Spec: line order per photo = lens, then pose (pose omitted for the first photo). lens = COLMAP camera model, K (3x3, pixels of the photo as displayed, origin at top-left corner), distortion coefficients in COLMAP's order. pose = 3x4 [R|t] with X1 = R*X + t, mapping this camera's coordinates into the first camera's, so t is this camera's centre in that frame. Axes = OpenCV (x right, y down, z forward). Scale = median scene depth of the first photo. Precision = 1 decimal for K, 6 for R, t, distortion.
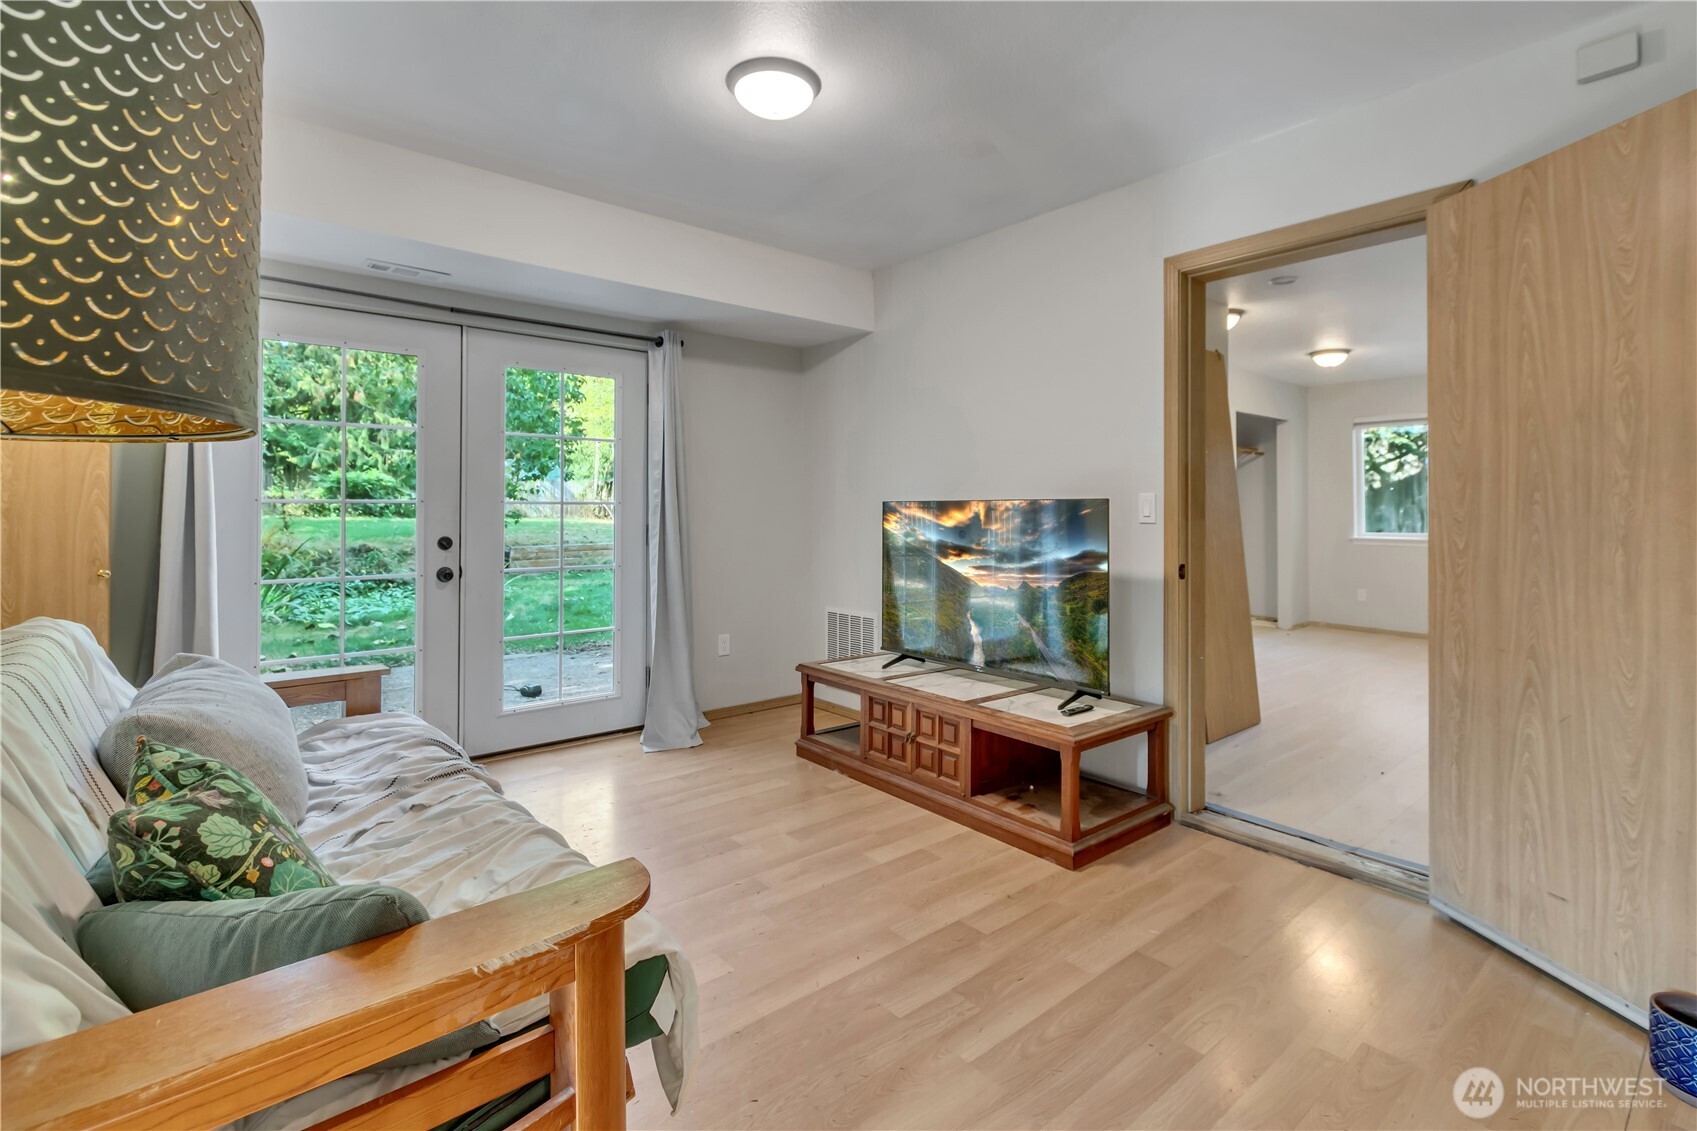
lens RADIAL K [[776.5, 0, 823.2], [0, 776.5, 502.9], [0, 0, 1]] dist [-0.021420, -0.000217]
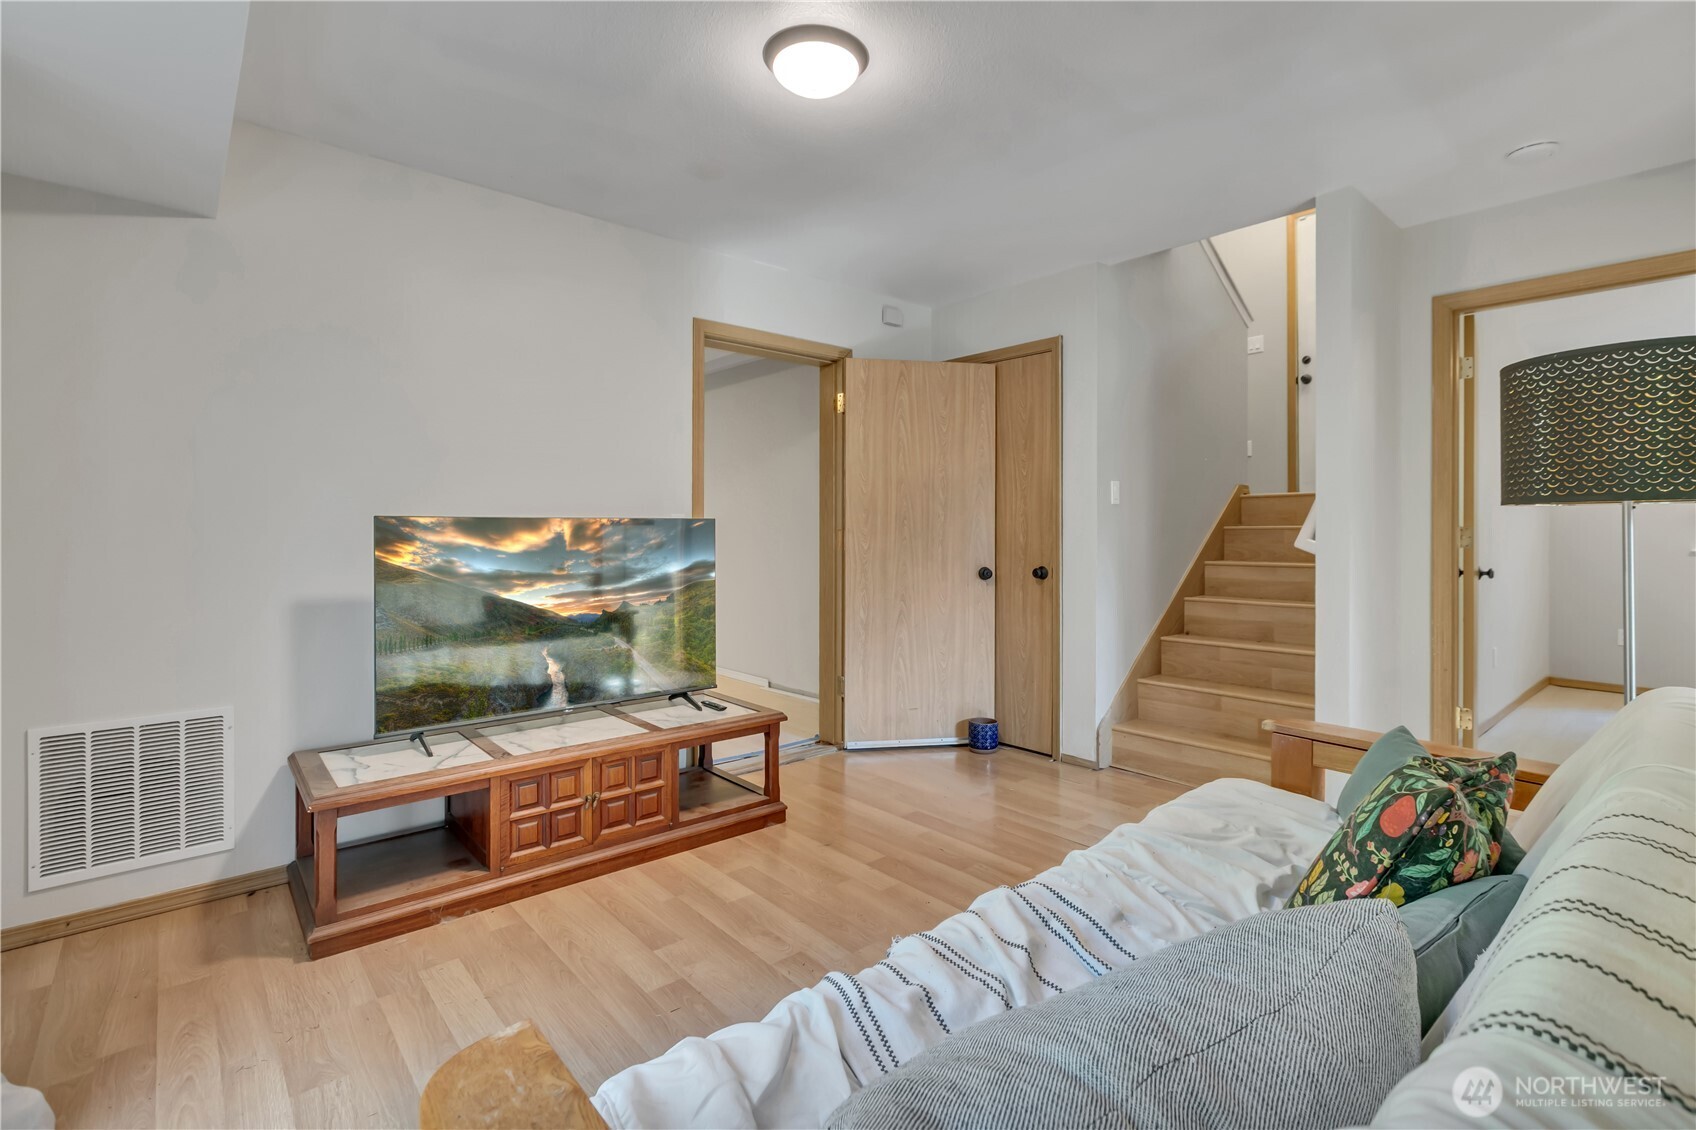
lens RADIAL K [[793.3, 0, 853.0], [0, 793.3, 531.0], [0, 0, 1]] dist [-0.001155, -0.000015]
pose [[-0.036143, -0.005931, 0.999329, -1.200814], [-0.008262, 0.999950, 0.005636, 0.004452], [-0.999312, -0.008053, -0.036190, 1.186546]]
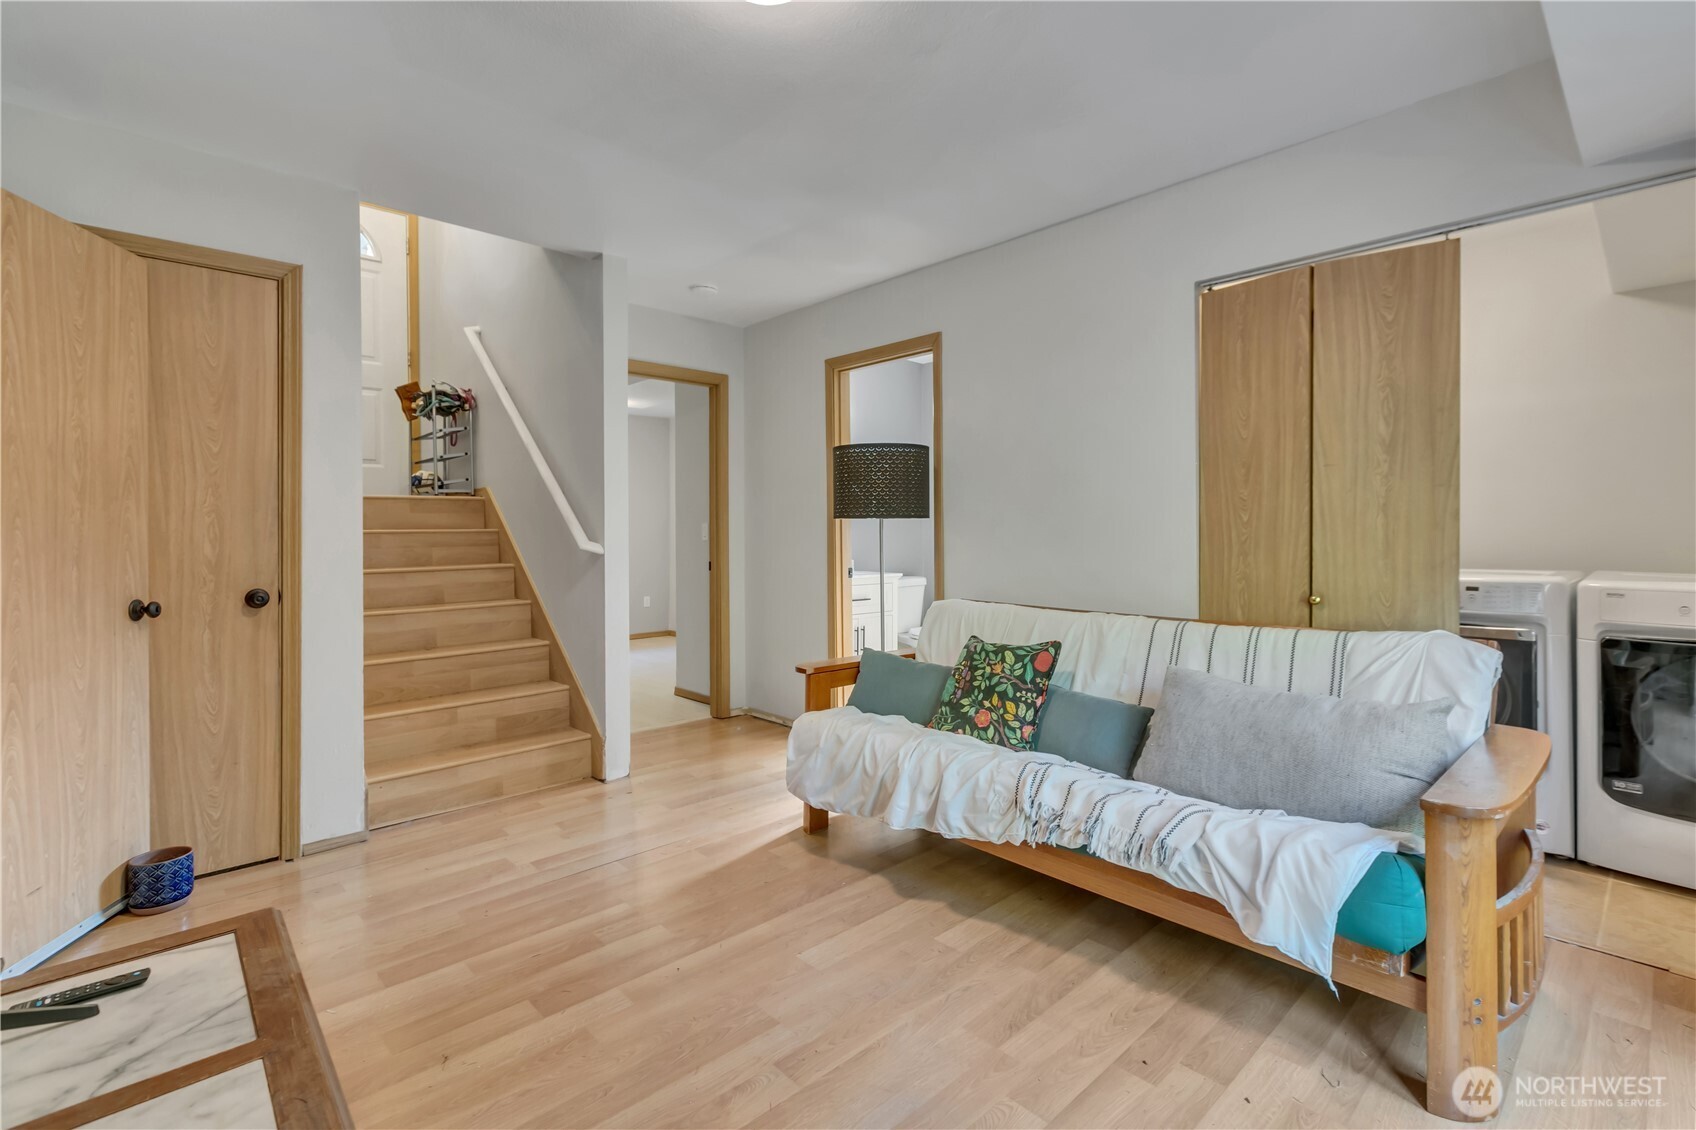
lens RADIAL K [[793.3, 0, 853.0], [0, 793.3, 531.0], [0, 0, 1]] dist [-0.001155, -0.000015]
pose [[-0.995923, 0.000305, -0.090204, -0.093320], [0.000933, 0.999976, -0.006919, 0.011639], [0.090200, -0.006975, -0.995899, 2.114013]]
